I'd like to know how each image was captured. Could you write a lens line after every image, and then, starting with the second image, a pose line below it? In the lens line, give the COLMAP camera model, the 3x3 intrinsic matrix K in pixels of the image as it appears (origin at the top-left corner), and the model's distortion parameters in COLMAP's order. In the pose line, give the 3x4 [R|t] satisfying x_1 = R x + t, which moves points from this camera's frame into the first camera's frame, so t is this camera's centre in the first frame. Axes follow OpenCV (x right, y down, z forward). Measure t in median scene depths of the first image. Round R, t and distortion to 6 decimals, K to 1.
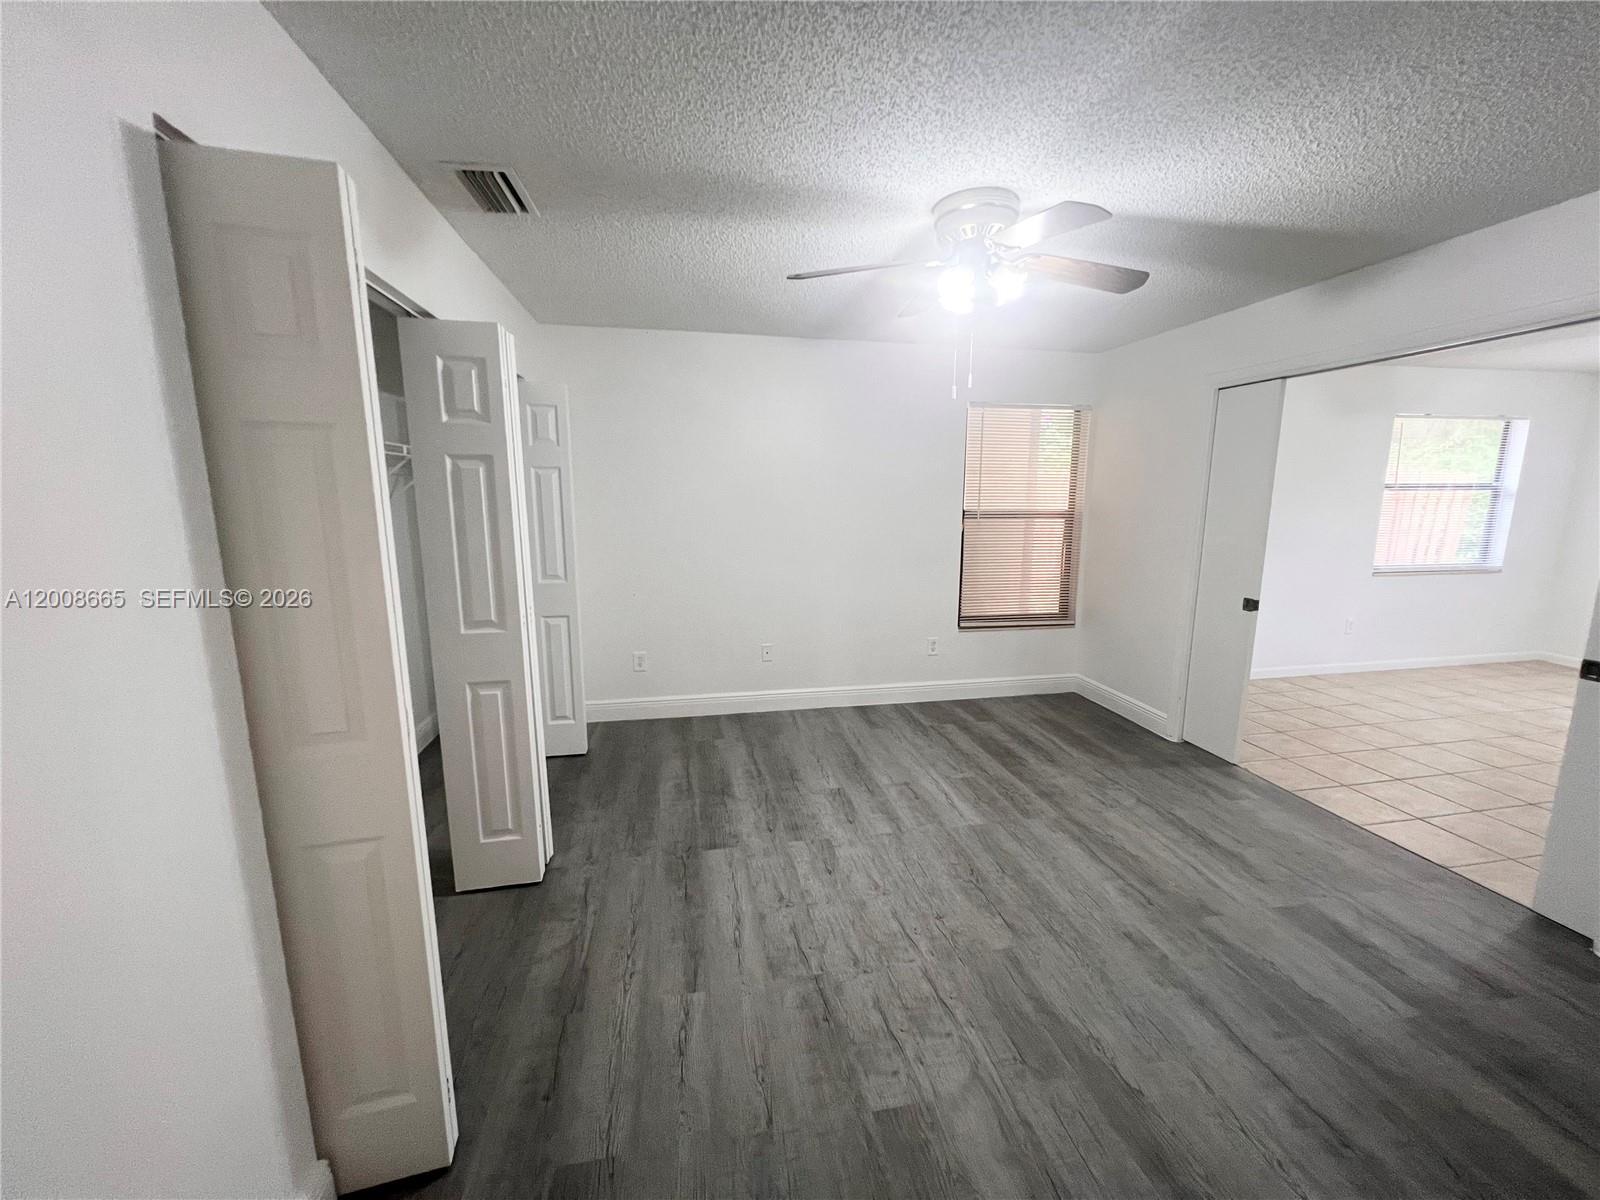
lens RADIAL K [[641.1, 0, 803.4], [0, 641.1, 597.5], [0, 0, 1]] dist [-0.000253, 0.000182]
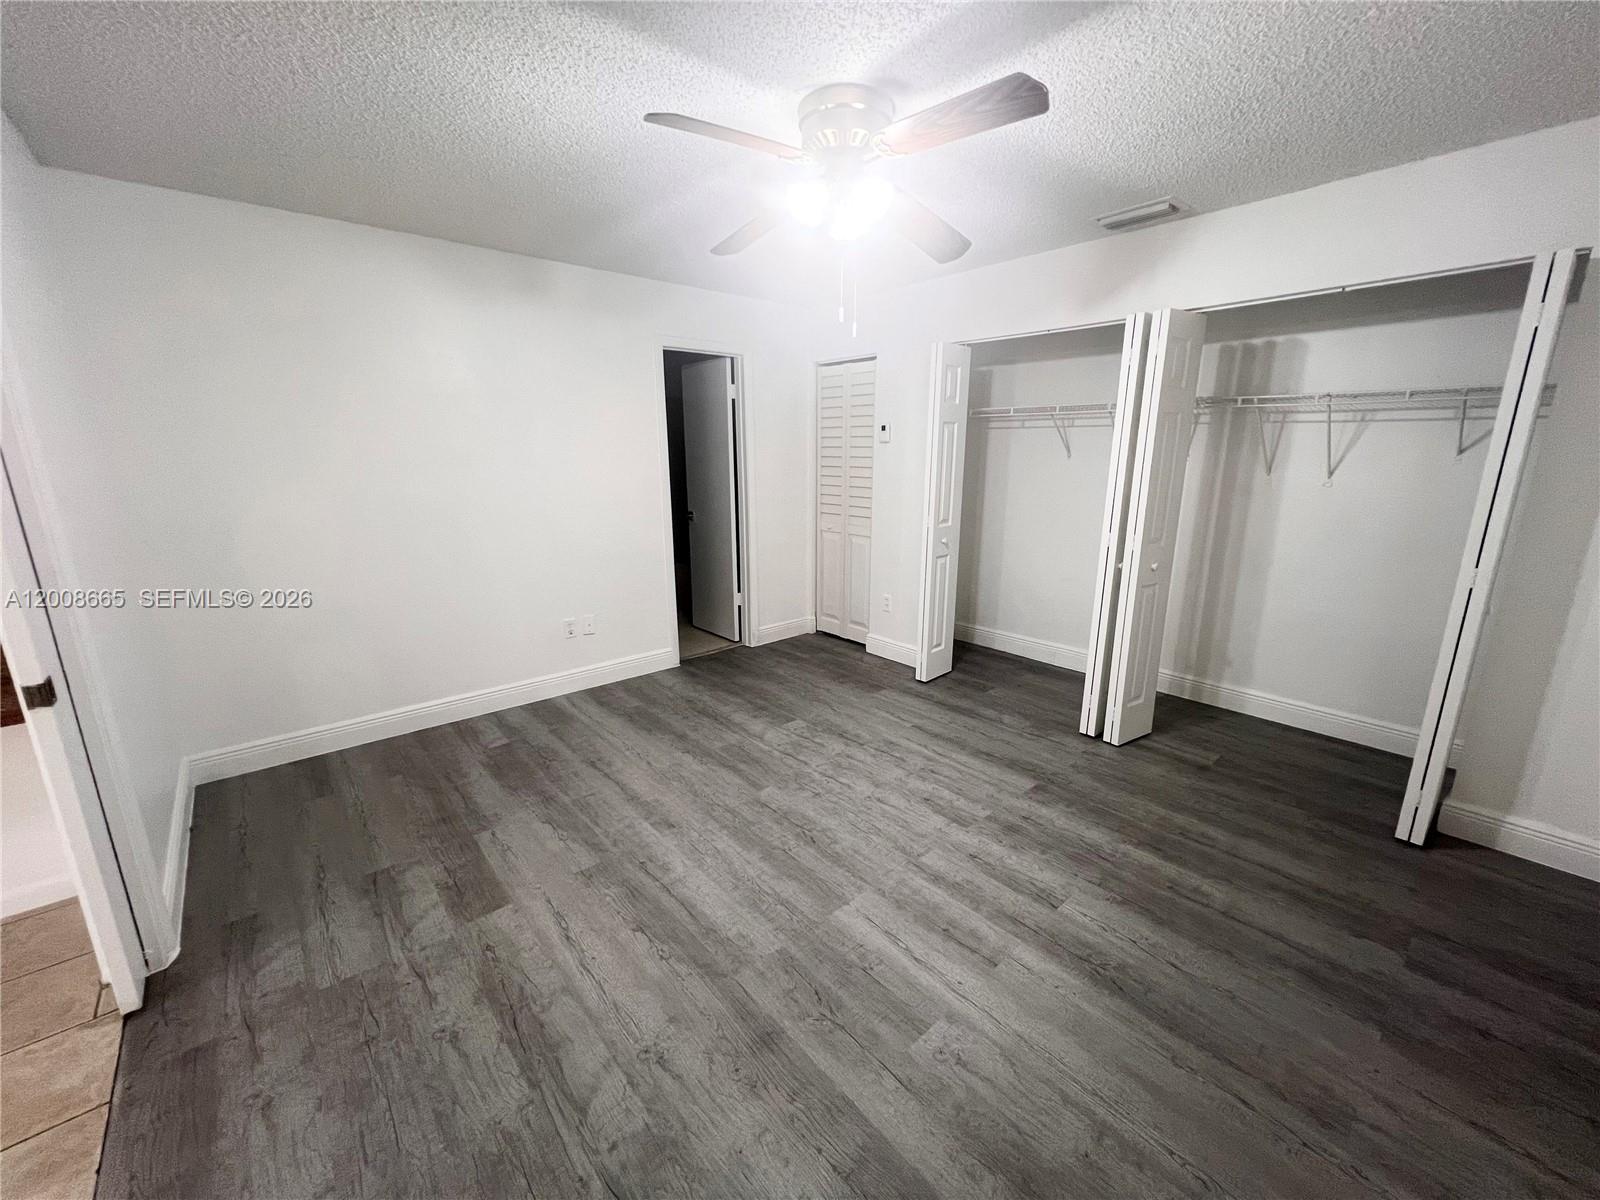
lens RADIAL K [[641.1, 0, 803.4], [0, 641.1, 597.5], [0, 0, 1]] dist [-0.000253, 0.000182]
pose [[-0.863451, 0.117695, -0.490509, 0.681927], [-0.079855, 0.928244, 0.363298, -0.251070], [0.498071, 0.352860, -0.792095, 1.573403]]
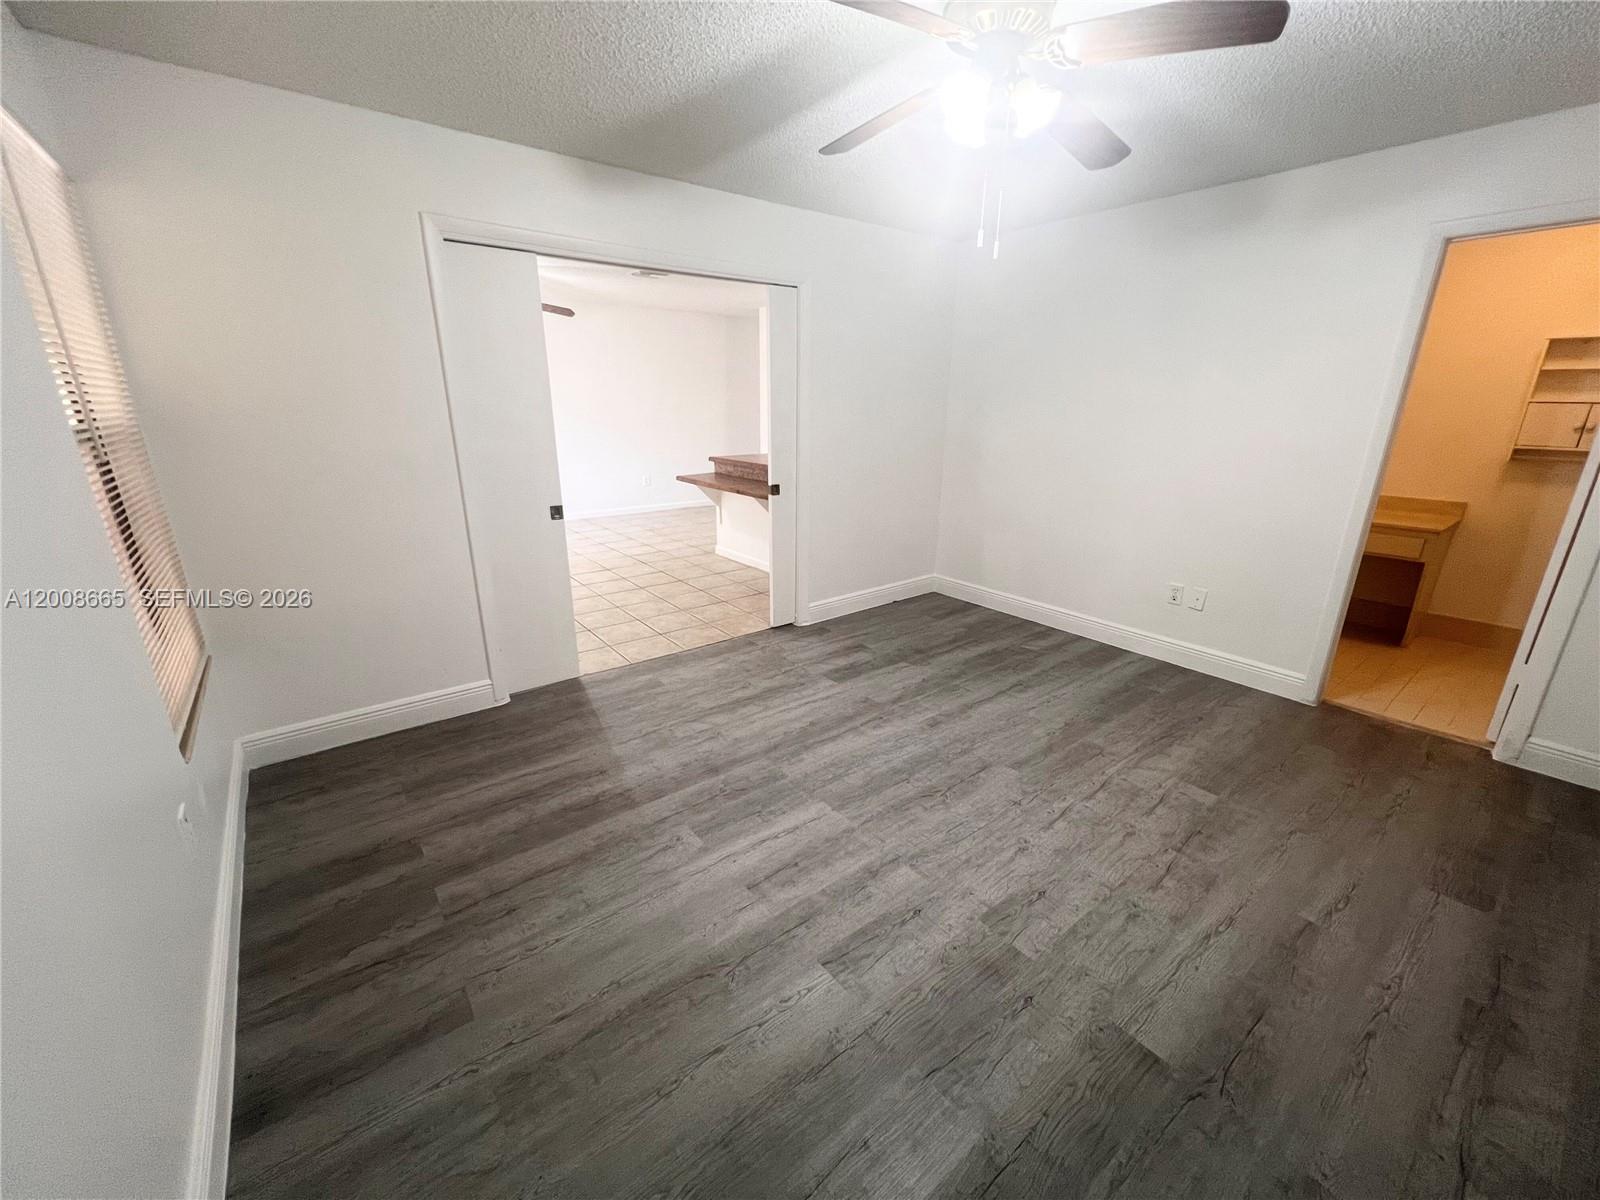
lens RADIAL K [[641.1, 0, 803.4], [0, 641.1, 597.5], [0, 0, 1]] dist [-0.000253, 0.000182]
pose [[-0.456989, -0.266544, 0.848596, -0.374244], [0.138908, 0.920952, 0.364076, -0.212734], [-0.878559, 0.284256, -0.383840, 1.397370]]
